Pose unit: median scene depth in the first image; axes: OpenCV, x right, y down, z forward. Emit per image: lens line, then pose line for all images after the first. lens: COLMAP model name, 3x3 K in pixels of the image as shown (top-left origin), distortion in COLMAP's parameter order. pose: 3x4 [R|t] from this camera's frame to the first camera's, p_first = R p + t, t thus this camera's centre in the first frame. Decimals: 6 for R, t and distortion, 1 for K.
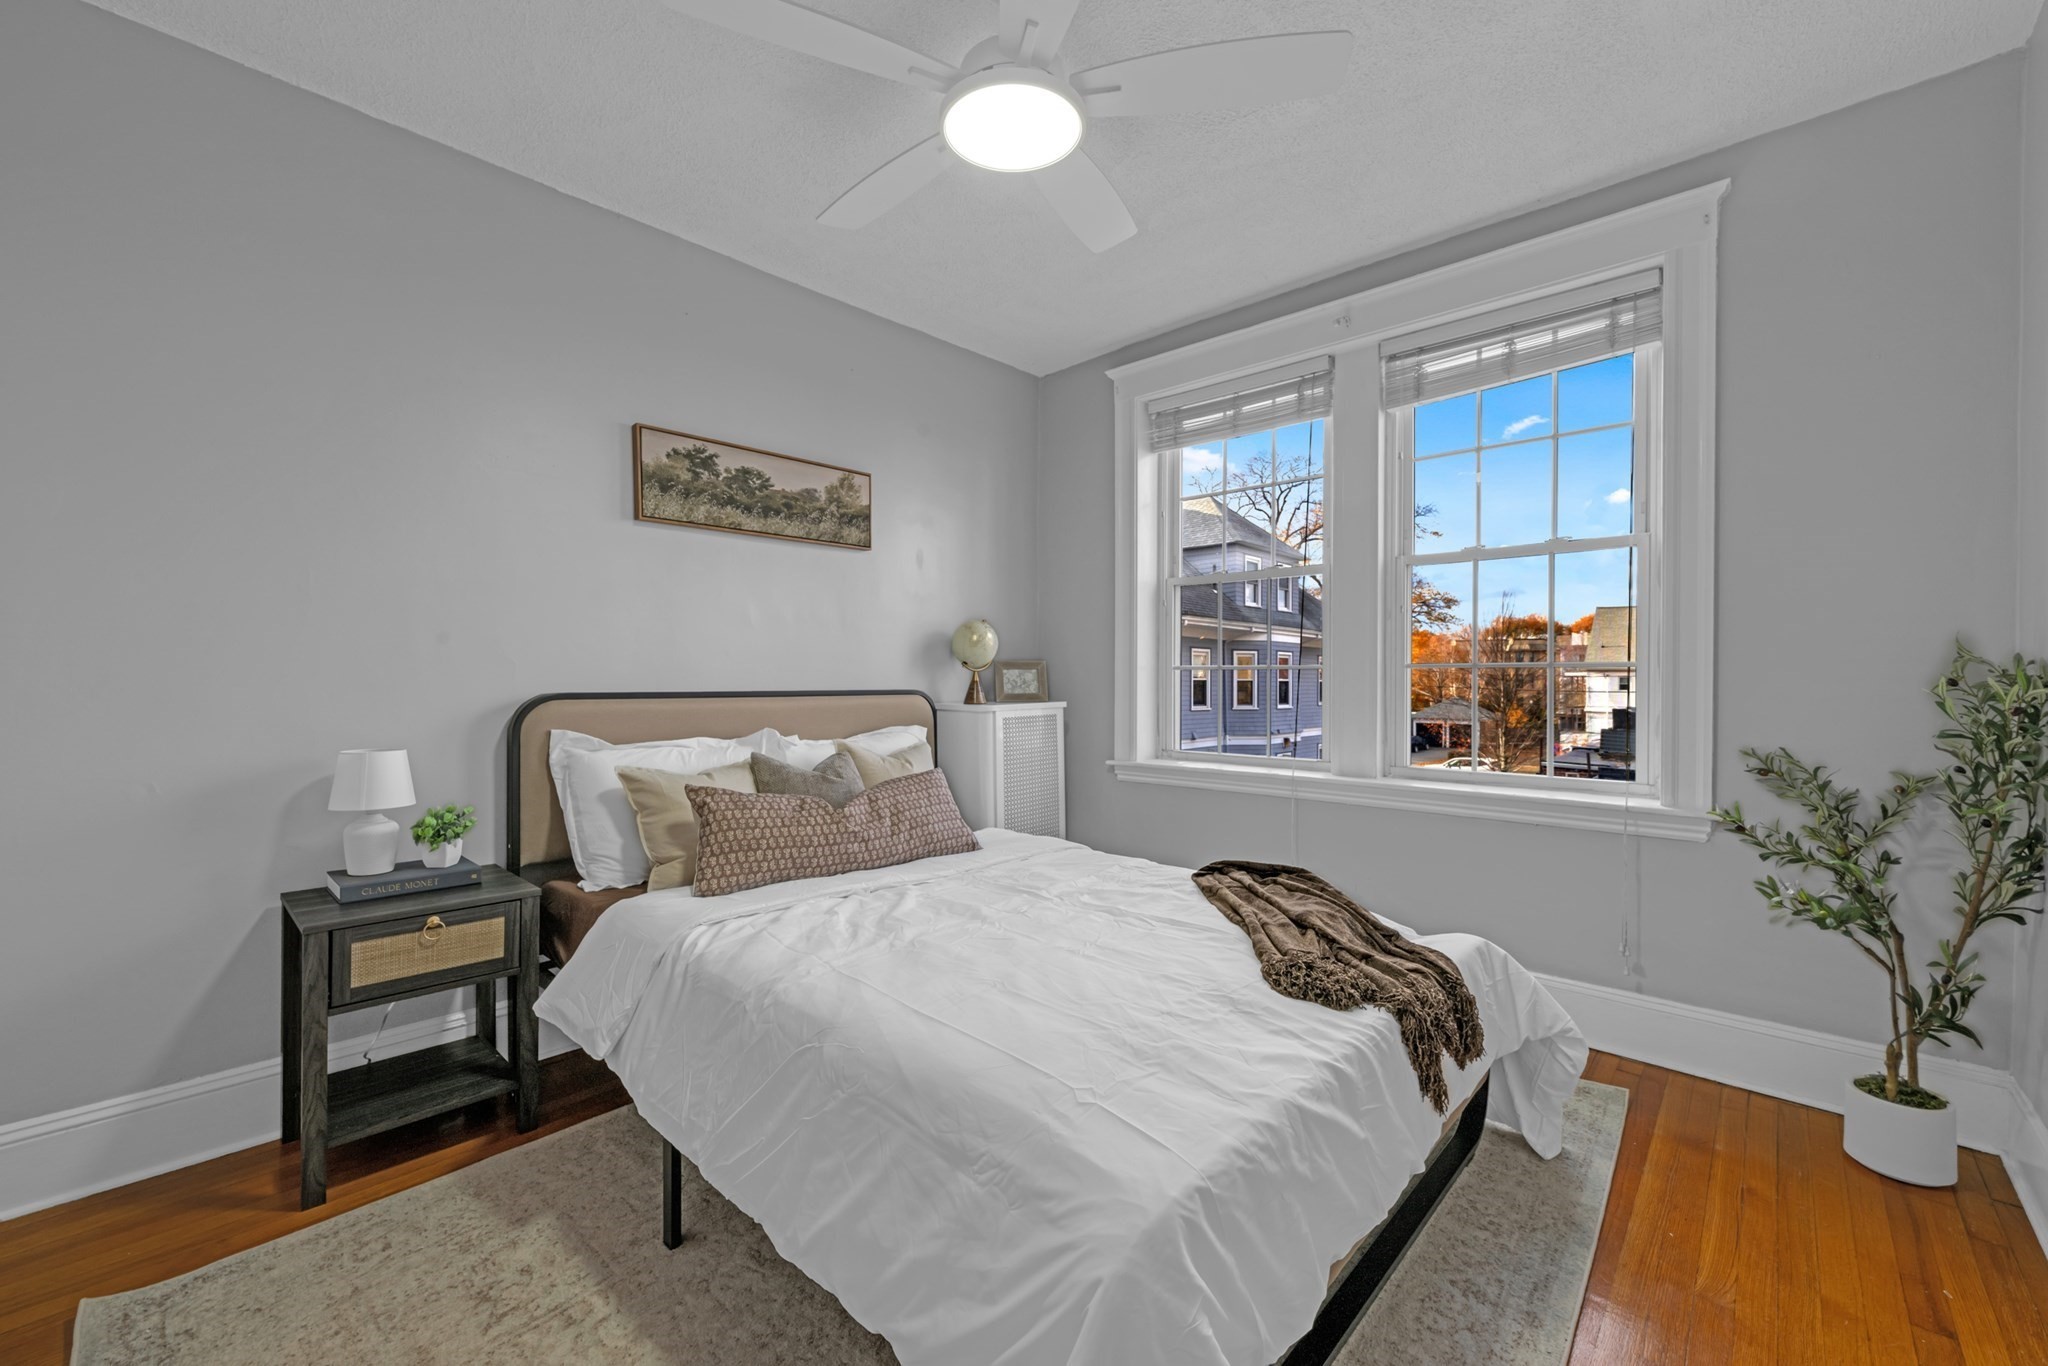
lens RADIAL K [[833.9, 0, 1009.2], [0, 833.9, 670.8], [0, 0, 1]] dist [-0.000241, -0.000074]
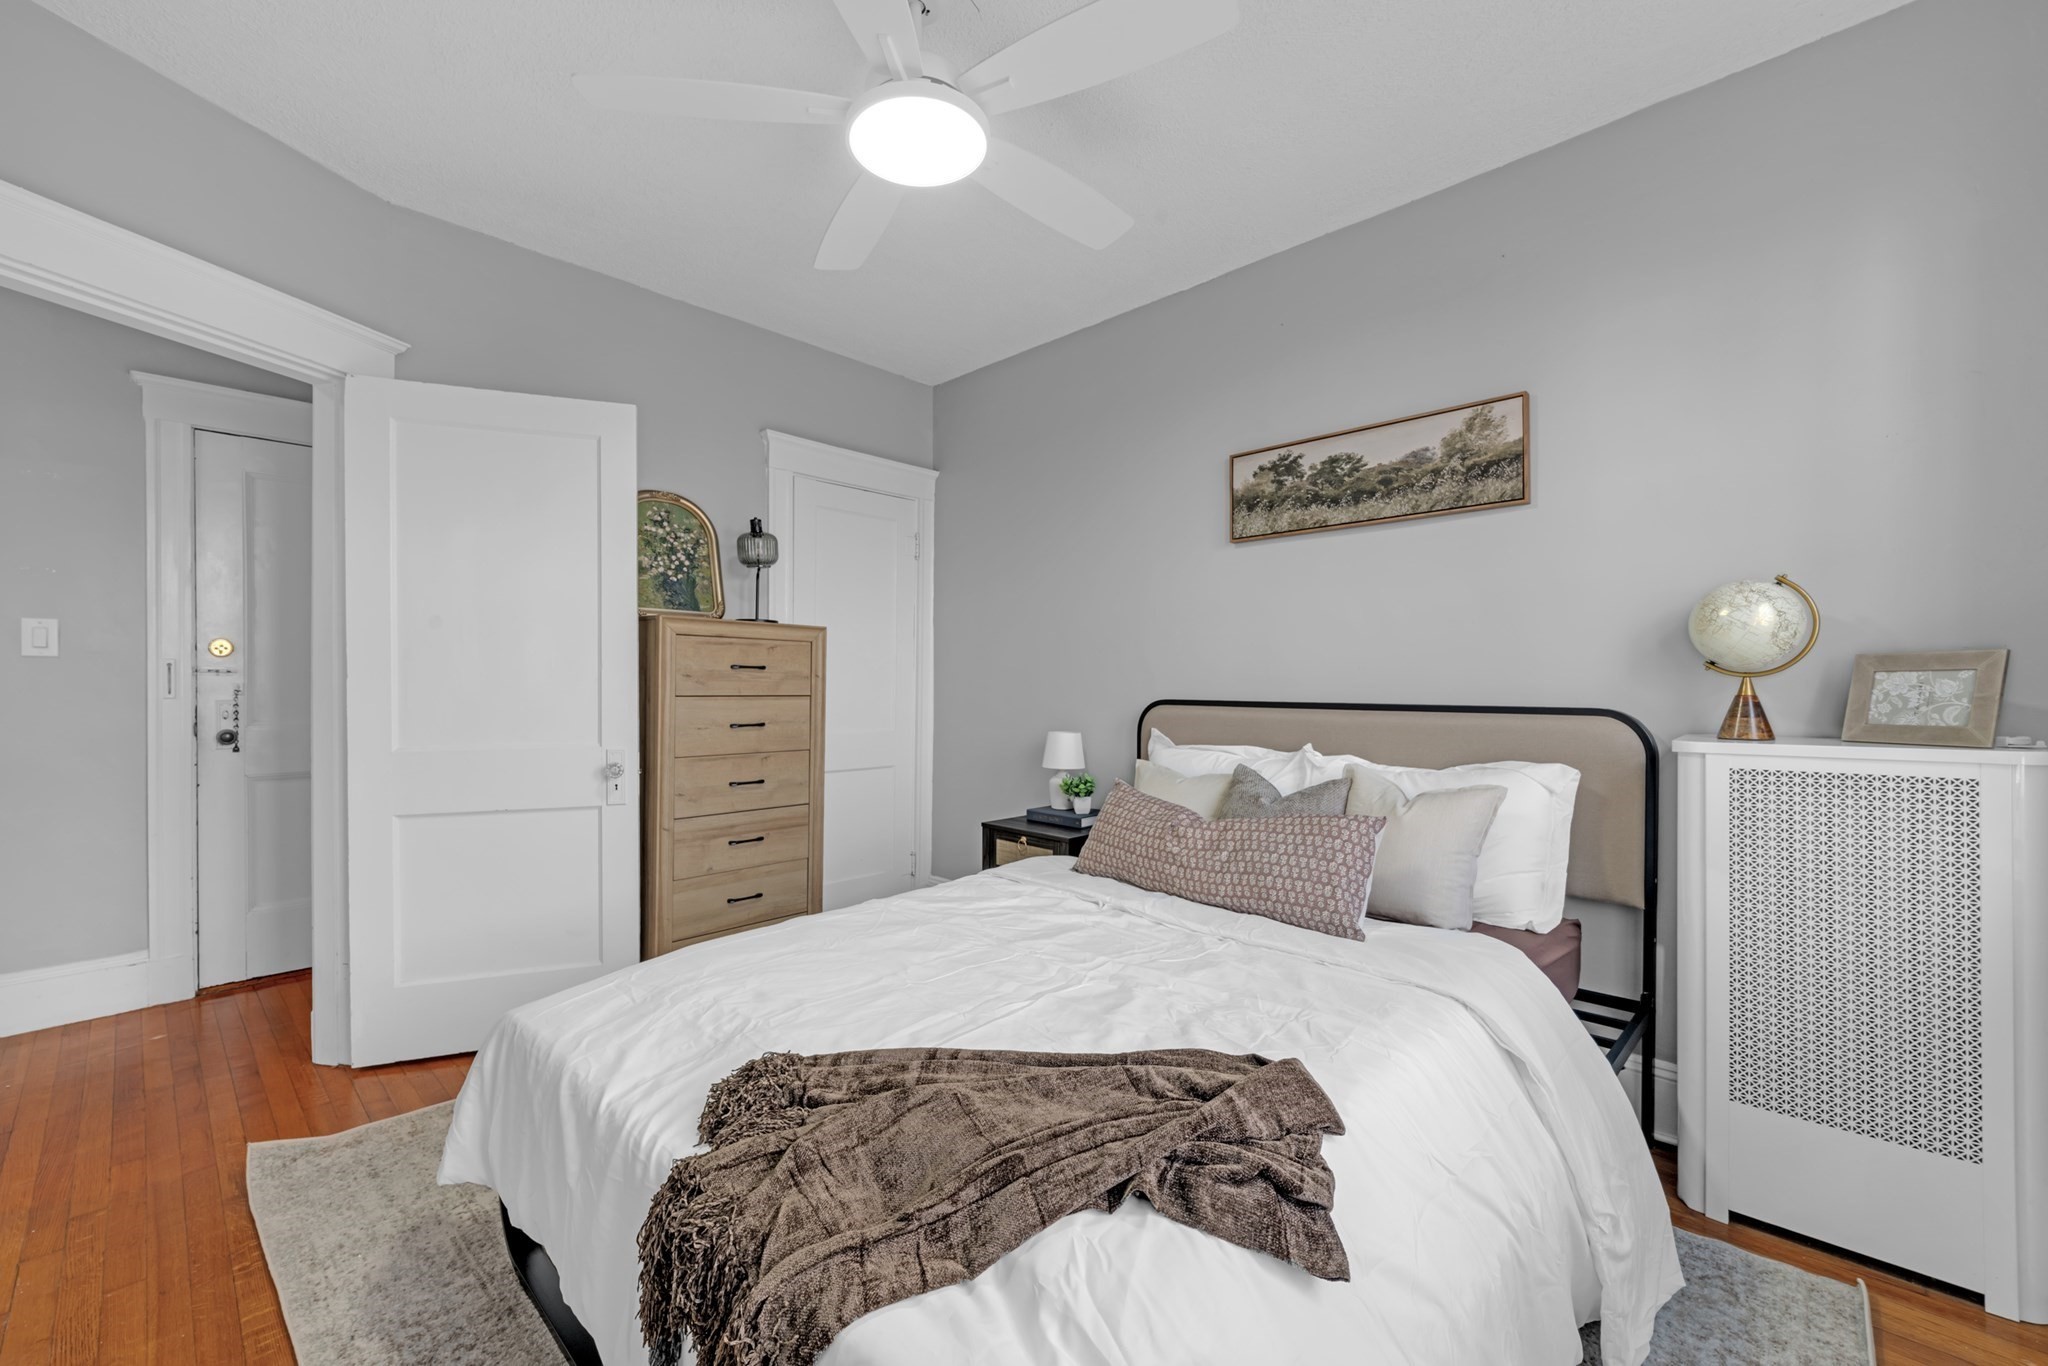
lens RADIAL K [[833.9, 0, 1009.2], [0, 833.9, 670.8], [0, 0, 1]] dist [-0.000241, -0.000074]
pose [[-0.018299, -0.027116, -0.999465, 0.574162], [-0.002460, 0.999630, -0.027076, 0.013658], [0.999830, 0.001963, -0.018359, 0.651829]]
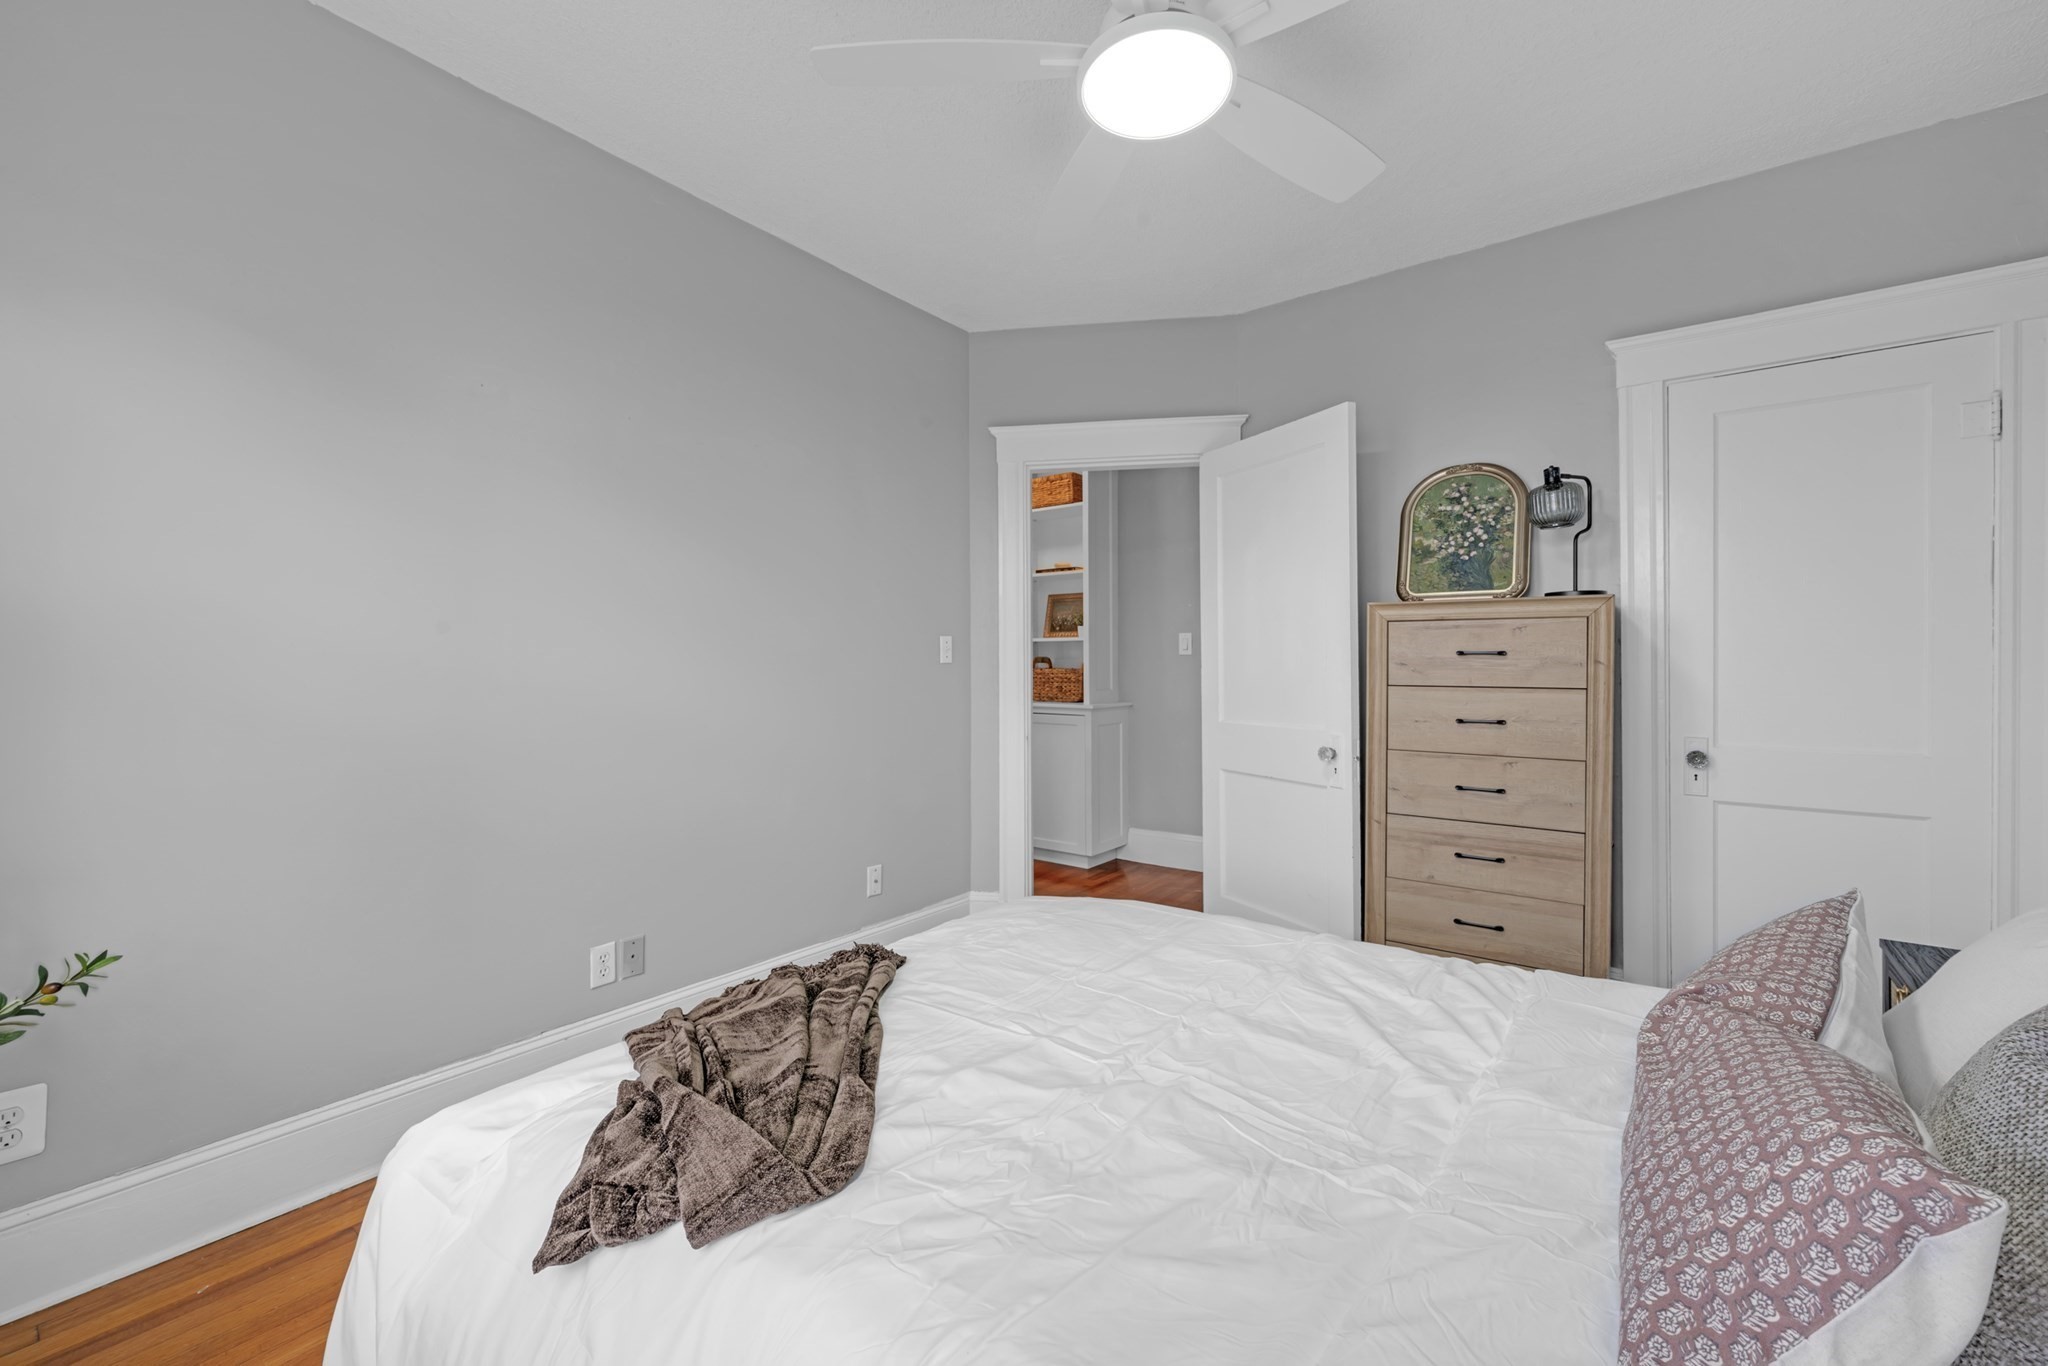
lens RADIAL K [[801.2, 0, 1029.3], [0, 801.2, 652.1], [0, 0, 1]] dist [0.000299, -0.000026]
pose [[-0.993204, -0.012232, -0.115738, 0.140048], [-0.010020, 0.999756, -0.019674, 0.002731], [0.115951, -0.018380, -0.993085, 1.067514]]
